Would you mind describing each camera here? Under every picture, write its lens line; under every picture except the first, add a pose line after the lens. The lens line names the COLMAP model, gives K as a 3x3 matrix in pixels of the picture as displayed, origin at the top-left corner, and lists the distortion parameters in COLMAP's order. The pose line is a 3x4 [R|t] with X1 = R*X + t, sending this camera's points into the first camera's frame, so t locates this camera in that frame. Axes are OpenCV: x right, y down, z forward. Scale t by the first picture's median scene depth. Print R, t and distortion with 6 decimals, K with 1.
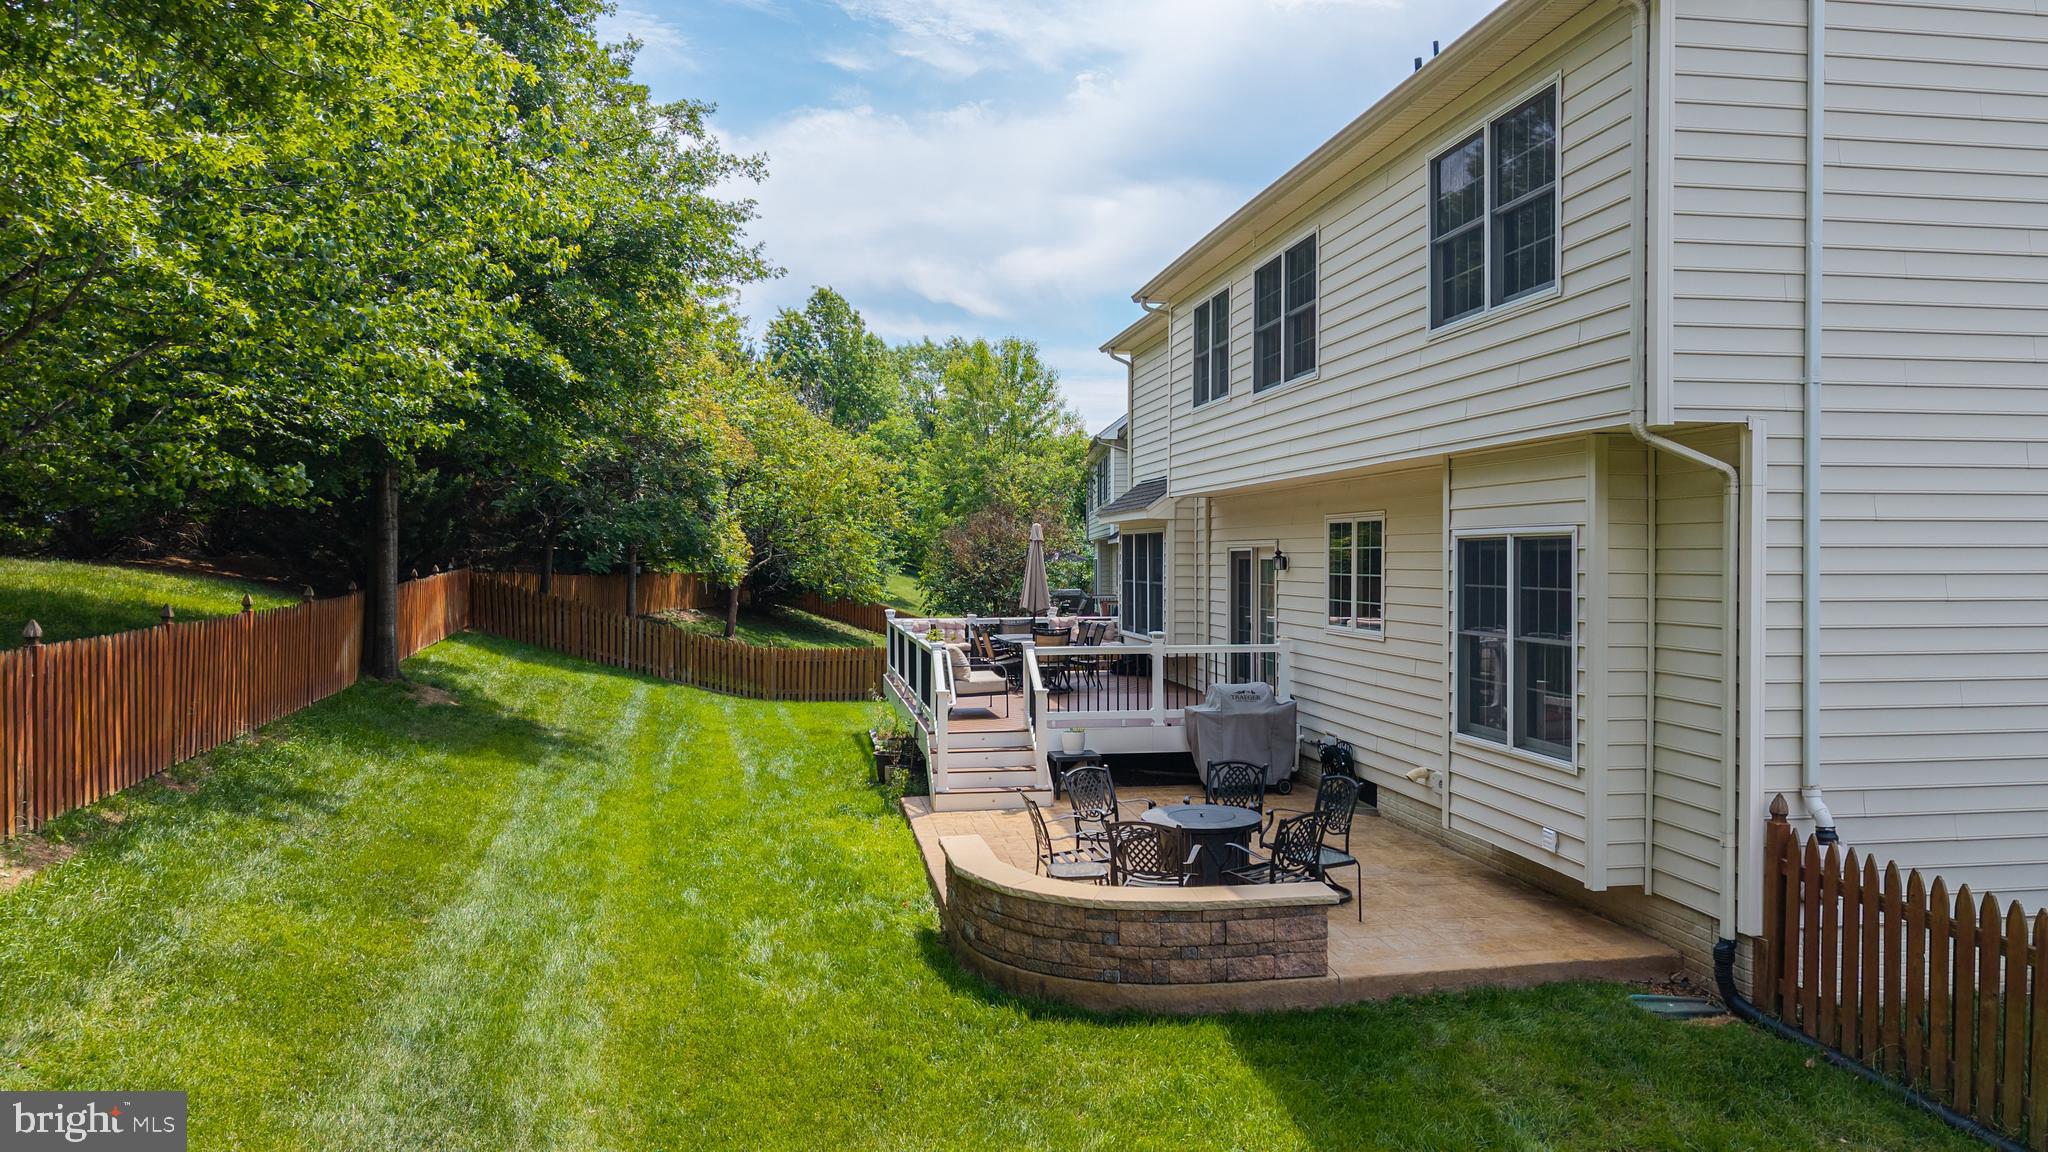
lens RADIAL K [[1385.3, 0, 1038.7], [0, 1385.3, 578.0], [0, 0, 1]] dist [0.045340, -0.049804]
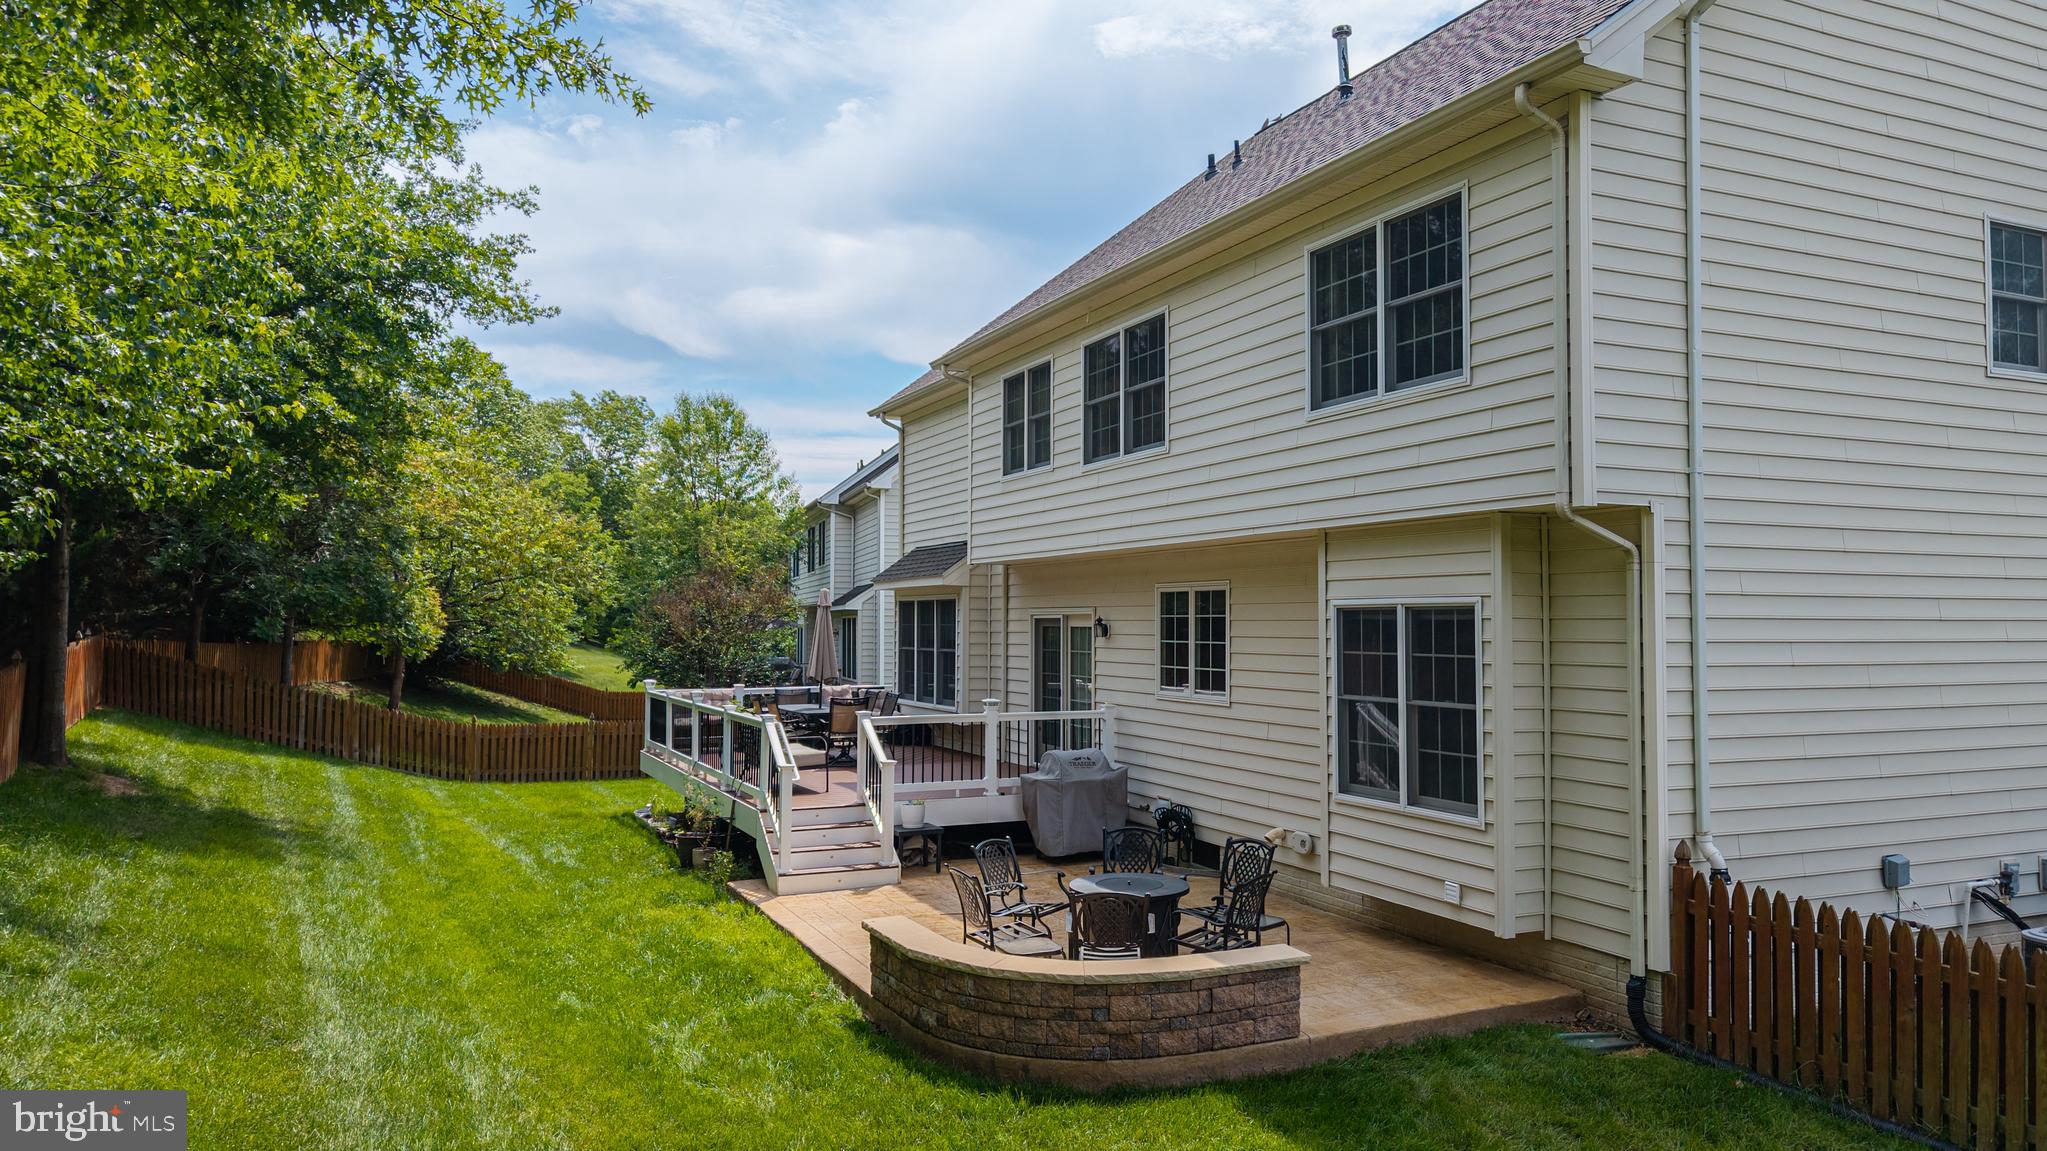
lens RADIAL K [[1393.4, 0, 1051.9], [0, 1393.4, 576.7], [0, 0, 1]] dist [0.040217, -0.040061]
pose [[0.965654, 0.012948, 0.259507, -0.209248], [-0.000009, 0.998759, -0.049798, 0.000779], [-0.259830, 0.048085, 0.964456, 0.039314]]
